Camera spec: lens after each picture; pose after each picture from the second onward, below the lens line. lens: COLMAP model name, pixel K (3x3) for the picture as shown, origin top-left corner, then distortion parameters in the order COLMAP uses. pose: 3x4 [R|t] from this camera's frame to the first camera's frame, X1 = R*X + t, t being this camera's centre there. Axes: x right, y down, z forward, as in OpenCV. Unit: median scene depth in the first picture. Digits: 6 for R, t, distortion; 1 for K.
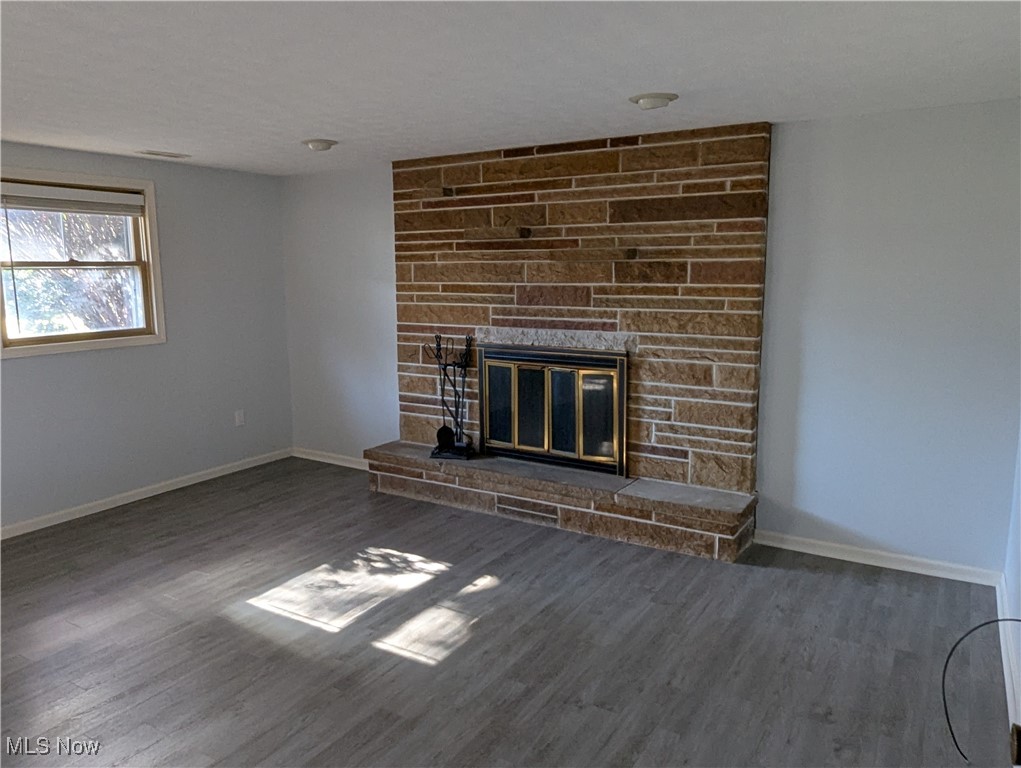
lens RADIAL K [[731.2, 0, 509.9], [0, 731.2, 381.2], [0, 0, 1]] dist [0.002583, 0.008587]
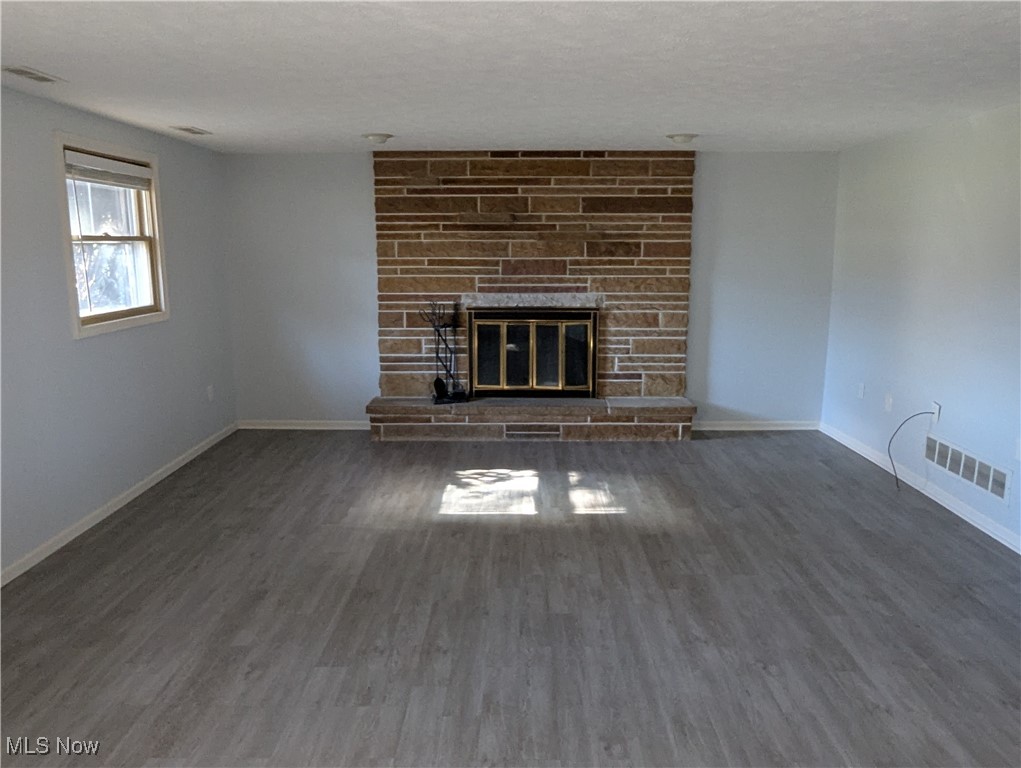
lens RADIAL K [[731.2, 0, 509.0], [0, 731.2, 383.8], [0, 0, 1]] dist [0.002583, 0.008587]
pose [[0.854668, -0.090153, 0.511288, -0.699879], [0.074447, 0.995912, 0.051159, 0.021238], [-0.513810, -0.005660, 0.857886, -0.102296]]
